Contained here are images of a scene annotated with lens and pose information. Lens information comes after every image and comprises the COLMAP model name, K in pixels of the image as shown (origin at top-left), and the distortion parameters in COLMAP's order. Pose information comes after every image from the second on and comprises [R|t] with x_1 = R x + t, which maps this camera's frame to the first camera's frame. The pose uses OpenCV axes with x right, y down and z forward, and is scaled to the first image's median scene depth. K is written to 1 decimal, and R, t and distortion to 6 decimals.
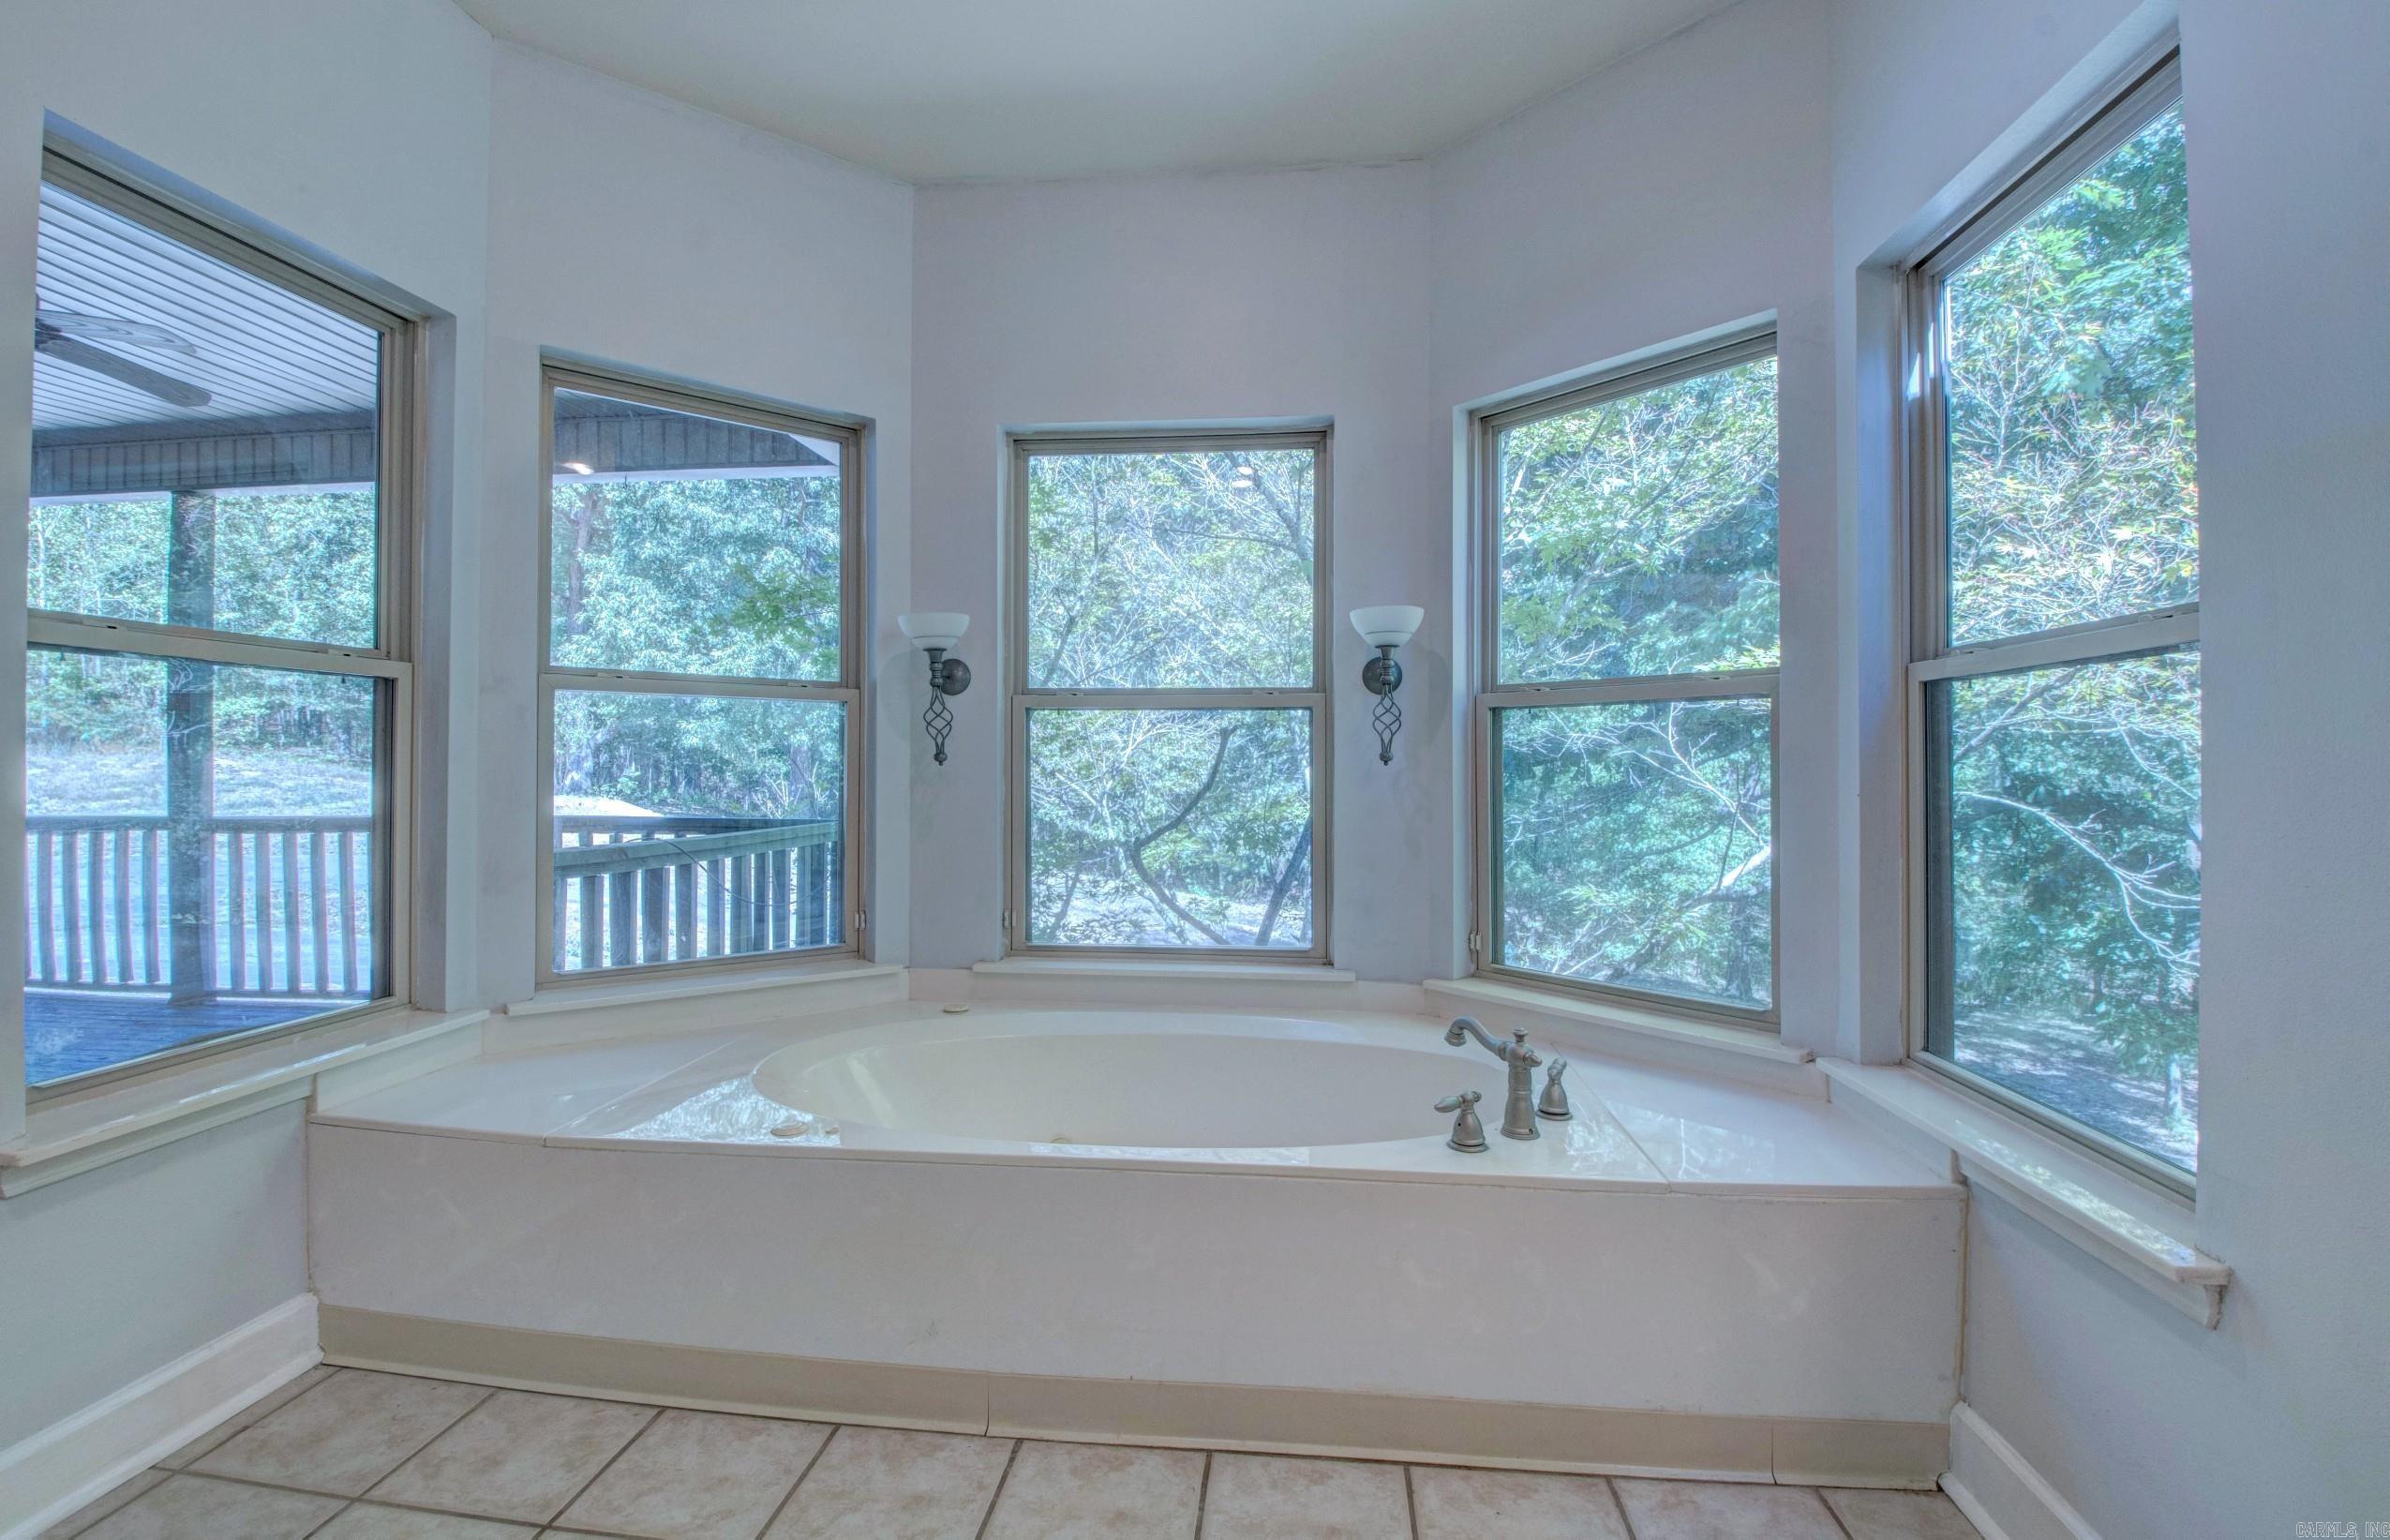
lens RADIAL K [[1104.8, 0, 1183.2], [0, 1104.8, 771.2], [0, 0, 1]] dist [-0.004858, -0.013684]
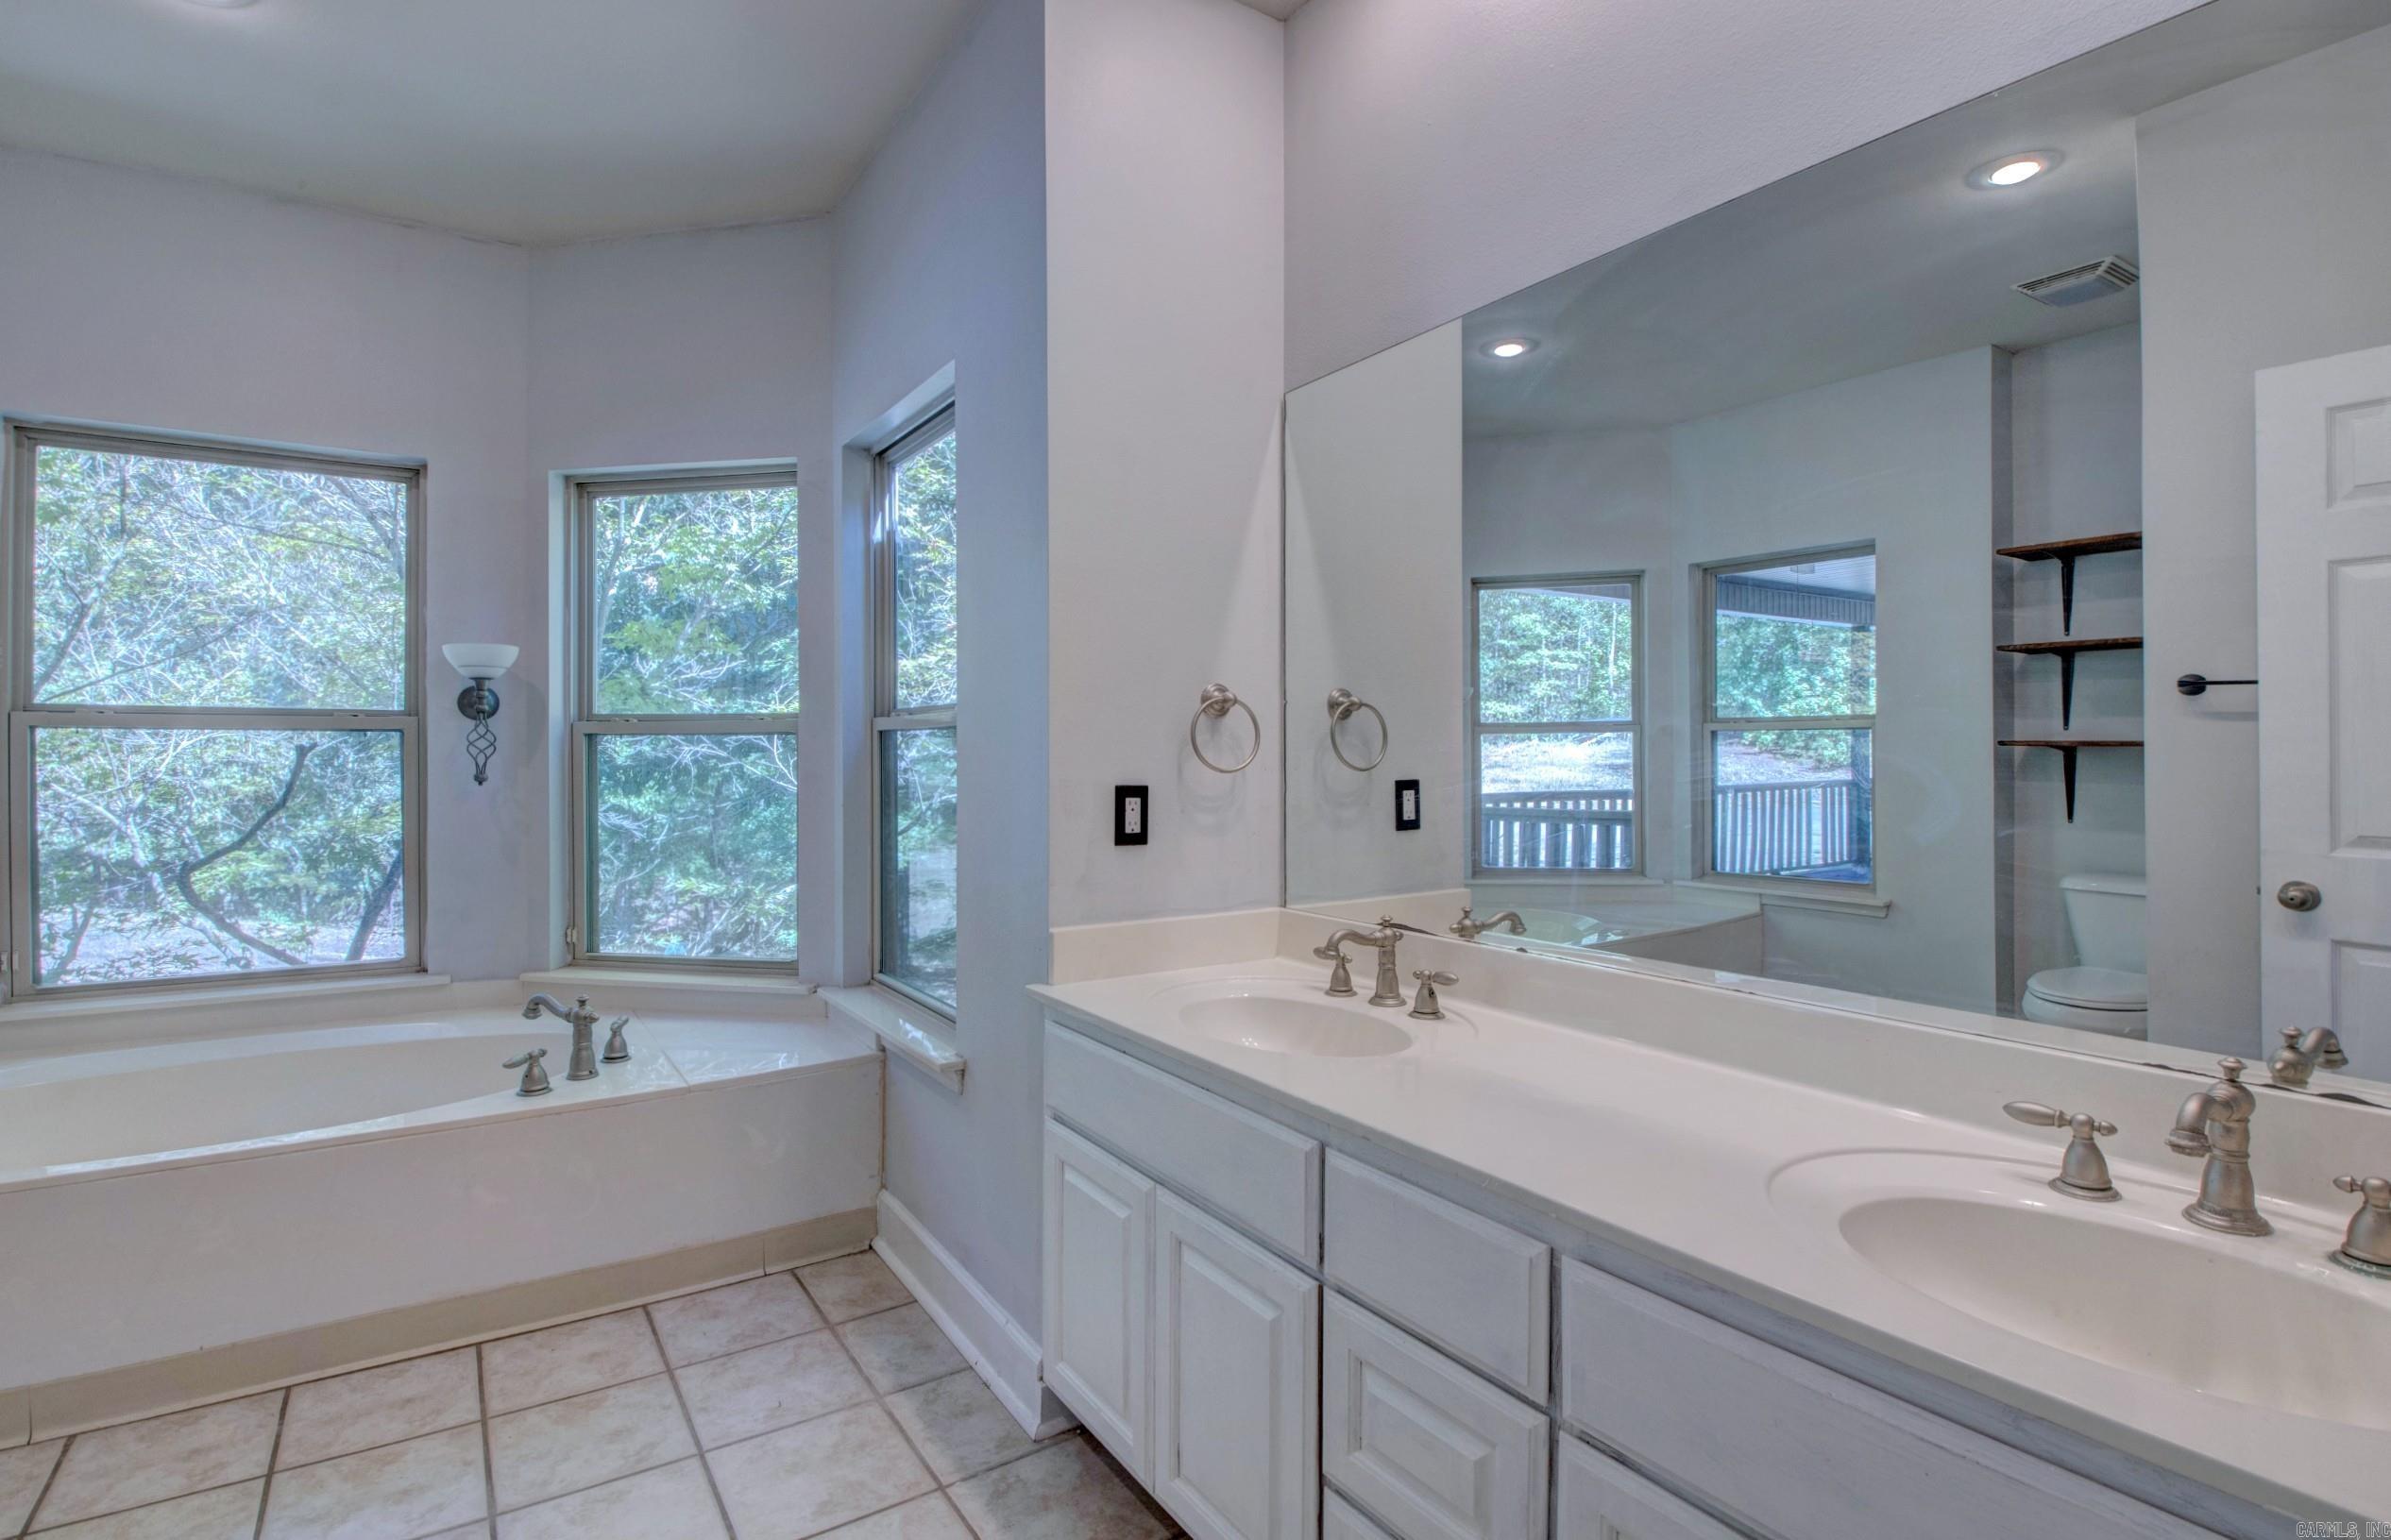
lens RADIAL K [[1105.2, 0, 1181.0], [0, 1105.2, 755.5], [0, 0, 1]] dist [-0.004858, -0.013684]
pose [[0.761437, -0.002488, 0.648234, 0.001859], [0.005818, 0.999979, -0.002996, -0.027669], [-0.648213, 0.006053, 0.761435, -0.301650]]
